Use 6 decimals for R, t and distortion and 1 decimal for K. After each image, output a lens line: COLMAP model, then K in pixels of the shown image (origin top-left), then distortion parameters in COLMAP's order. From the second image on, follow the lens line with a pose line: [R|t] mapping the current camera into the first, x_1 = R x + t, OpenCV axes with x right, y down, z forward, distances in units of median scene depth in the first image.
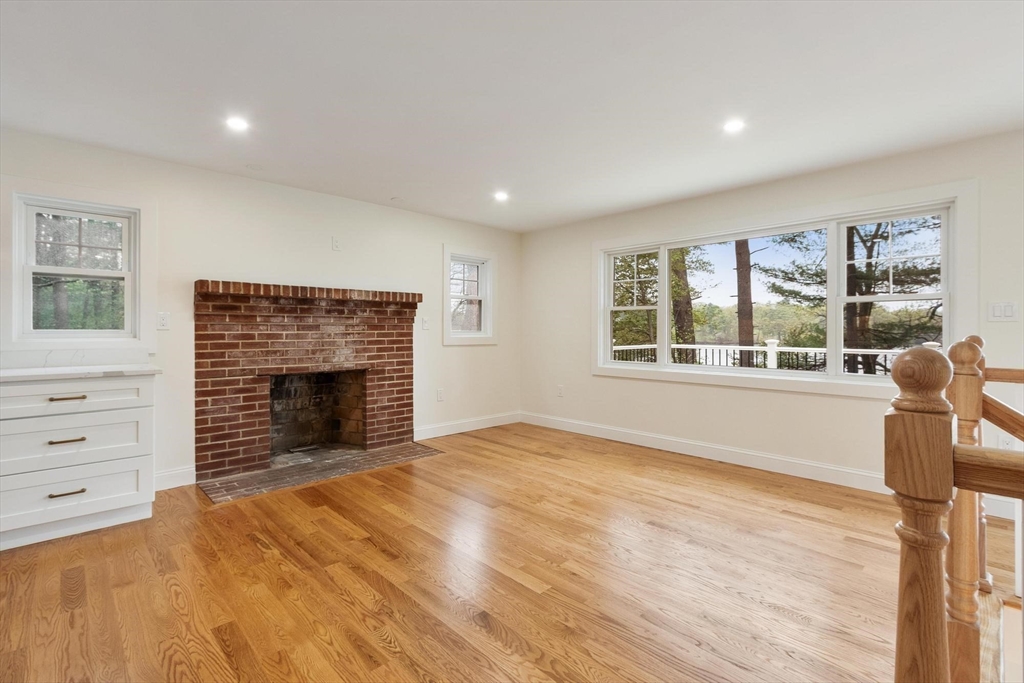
lens RADIAL K [[465.8, 0, 510.3], [0, 465.8, 332.4], [0, 0, 1]] dist [-0.000788, 0.001714]
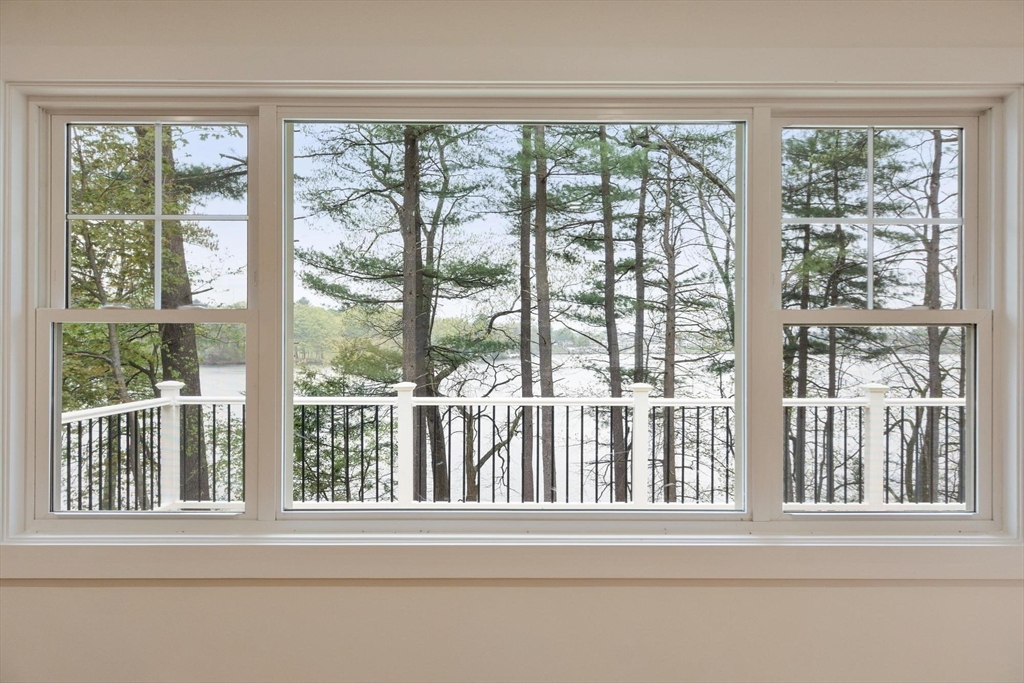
lens RADIAL K [[744.4, 0, 506.1], [0, 744.4, 341.8], [0, 0, 1]] dist [0.022296, -0.018054]
pose [[0.695934, 0.002384, 0.718102, 0.099221], [0.002059, 0.999984, -0.005315, -0.038308], [-0.718103, 0.005178, 0.695918, 0.580726]]
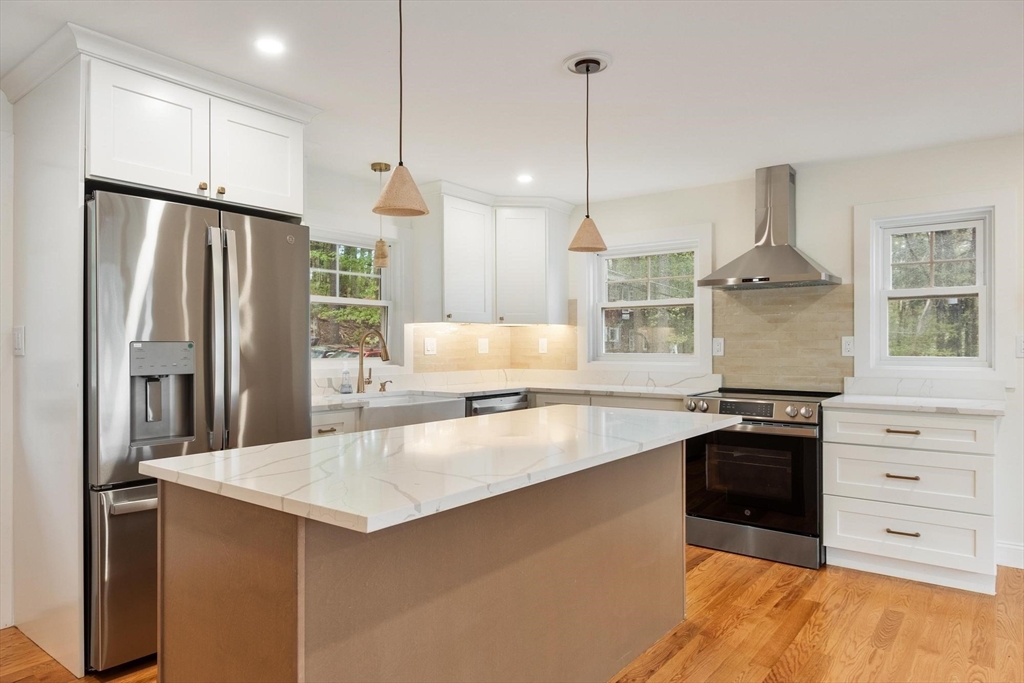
lens RADIAL K [[646.4, 0, 507.6], [0, 646.4, 347.7], [0, 0, 1]] dist [0.006700, -0.004816]
pose [[0.143374, 0.002357, -0.989666, 0.132514], [-0.002206, 0.999995, 0.002062, -0.016588], [0.989666, 0.001887, 0.143378, 0.015556]]
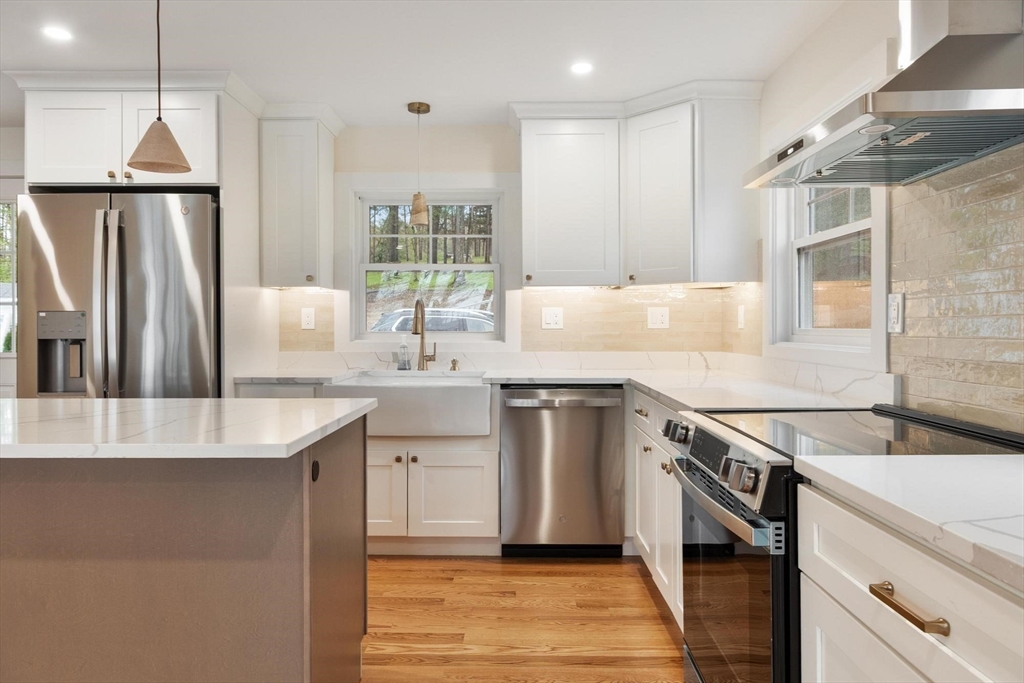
lens RADIAL K [[646.4, 0, 522.8], [0, 646.4, 335.6], [0, 0, 1]] dist [0.006700, -0.004816]
pose [[-0.714003, 0.007771, -0.700100, -0.354111], [-0.002170, 0.999909, 0.013312, -0.004314], [0.700139, 0.011024, -0.713921, 0.640287]]
